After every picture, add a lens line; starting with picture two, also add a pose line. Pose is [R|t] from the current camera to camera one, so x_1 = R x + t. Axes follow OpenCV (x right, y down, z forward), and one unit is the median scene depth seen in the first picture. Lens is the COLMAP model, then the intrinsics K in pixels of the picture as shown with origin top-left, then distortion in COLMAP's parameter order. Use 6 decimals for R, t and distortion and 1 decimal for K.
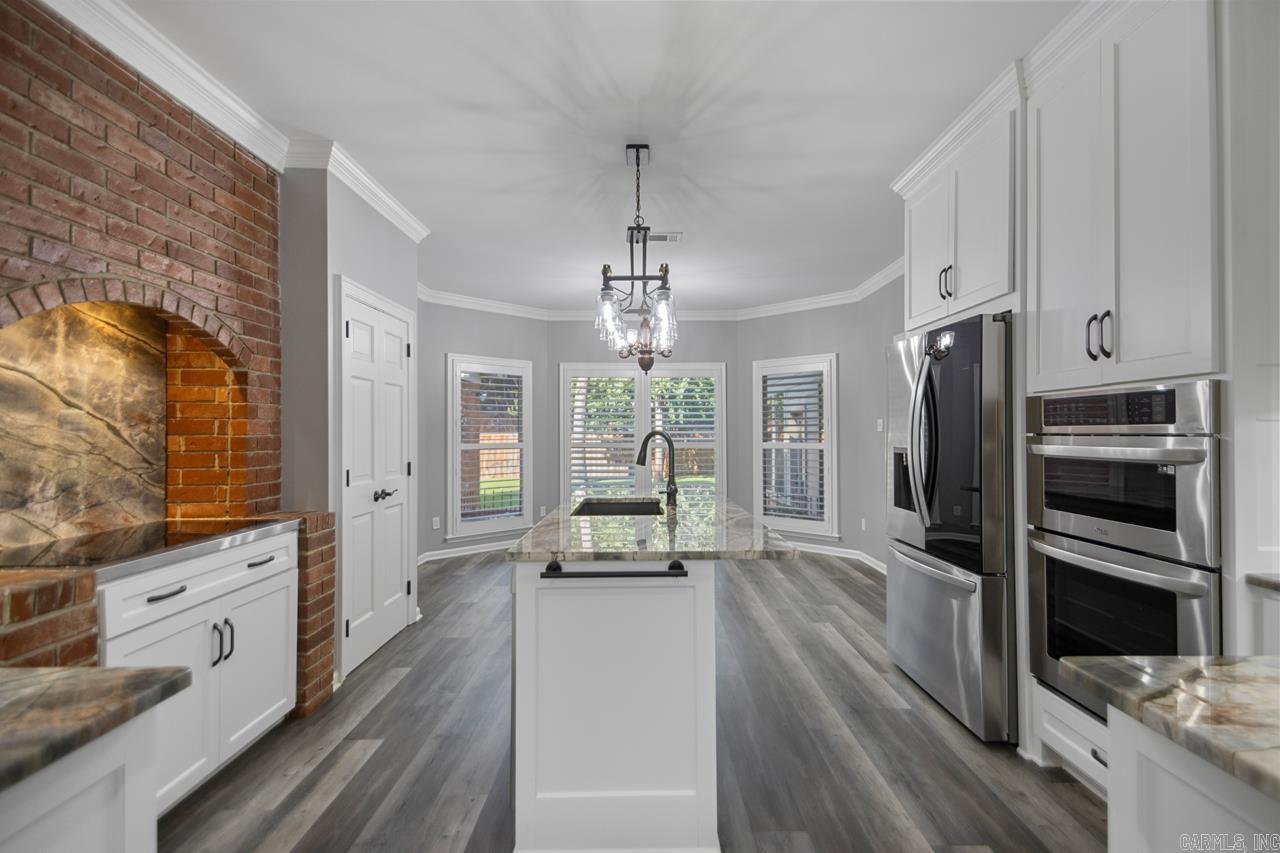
lens RADIAL K [[594.6, 0, 651.0], [0, 594.6, 428.9], [0, 0, 1]] dist [0.042584, -0.026512]
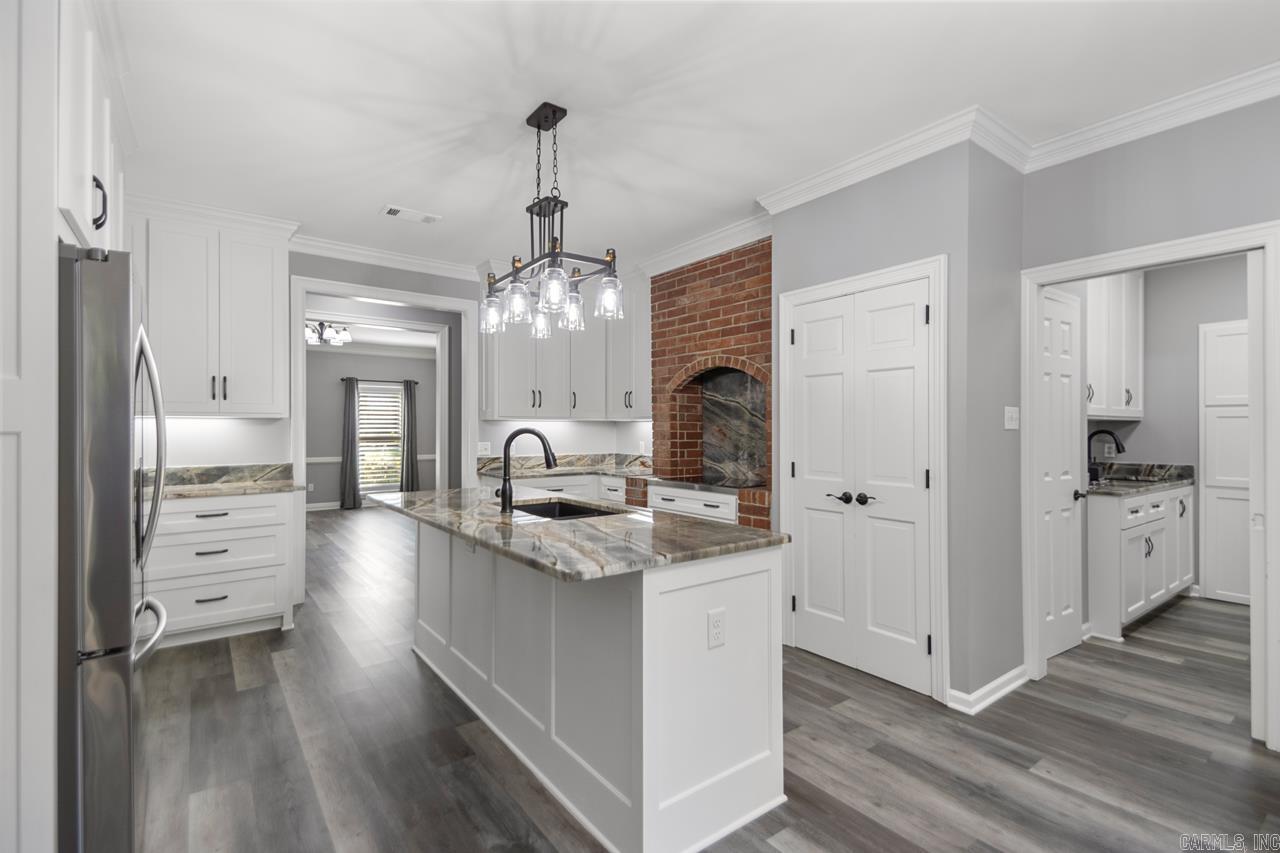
lens RADIAL K [[585.6, 0, 648.7], [0, 585.6, 423.3], [0, 0, 1]] dist [0.037218, -0.021493]
pose [[-0.806916, 0.001079, -0.590665, 0.474548], [0.009582, 0.999891, -0.011264, 0.006925], [0.590588, -0.014748, -0.806838, 2.281009]]
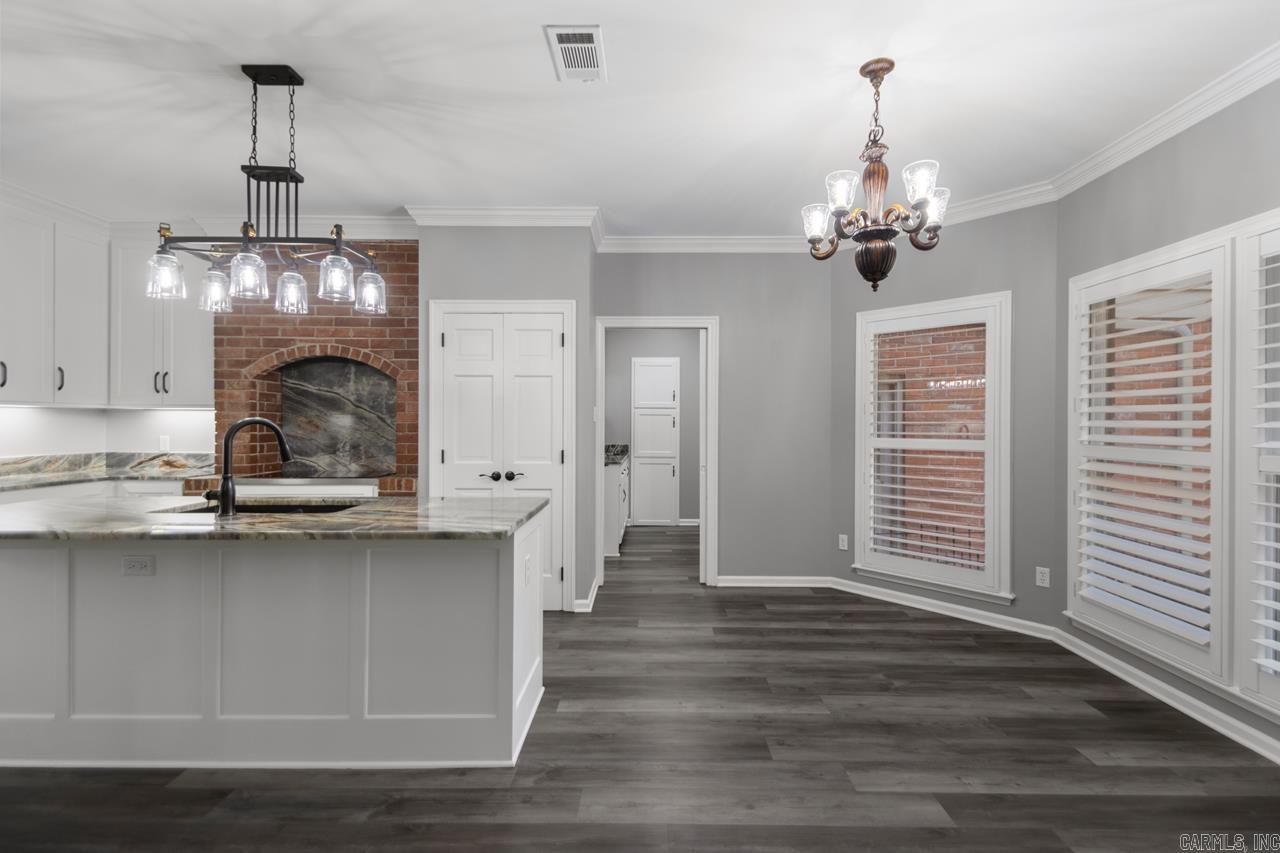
lens RADIAL K [[585.6, 0, 648.7], [0, 585.6, 423.3], [0, 0, 1]] dist [0.037218, -0.021493]
pose [[-0.023957, 0.008669, -0.999675, 0.972326], [0.002657, 0.999959, 0.008608, 0.001940], [0.999709, -0.002450, -0.023979, 1.940580]]
